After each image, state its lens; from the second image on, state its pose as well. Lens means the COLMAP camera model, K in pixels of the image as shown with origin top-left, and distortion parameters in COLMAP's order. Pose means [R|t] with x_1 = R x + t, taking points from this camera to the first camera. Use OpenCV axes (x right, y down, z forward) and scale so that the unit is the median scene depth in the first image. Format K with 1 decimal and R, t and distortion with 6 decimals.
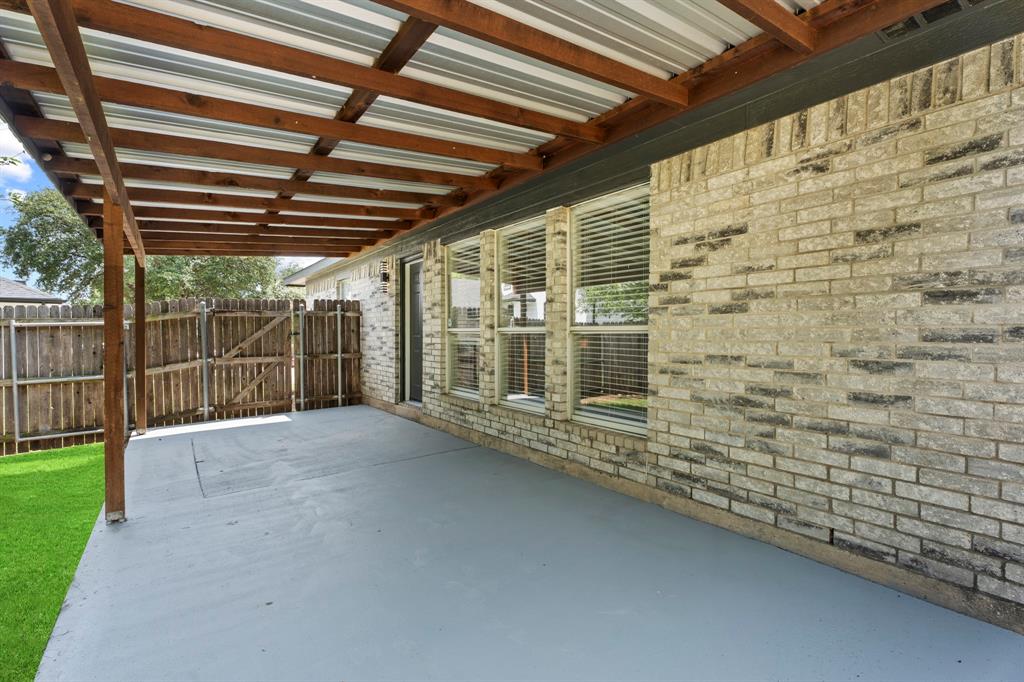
lens RADIAL K [[454.6, 0, 510.5], [0, 454.6, 346.6], [0, 0, 1]] dist [-0.000519, 0.000172]
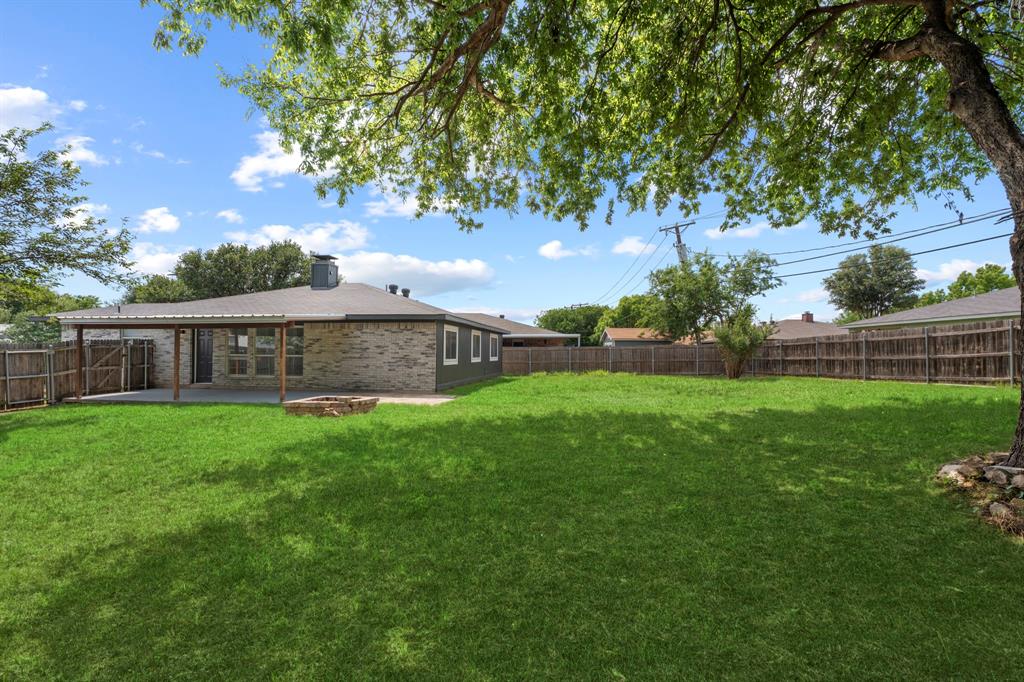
lens RADIAL K [[454.6, 0, 510.5], [0, 454.6, 346.6], [0, 0, 1]] dist [-0.000519, 0.000172]
pose [[0.714558, 0.012998, 0.699455, -0.856383], [0.010761, 0.999505, -0.029567, 0.016391], [-0.699493, 0.028655, 0.714065, -2.280048]]
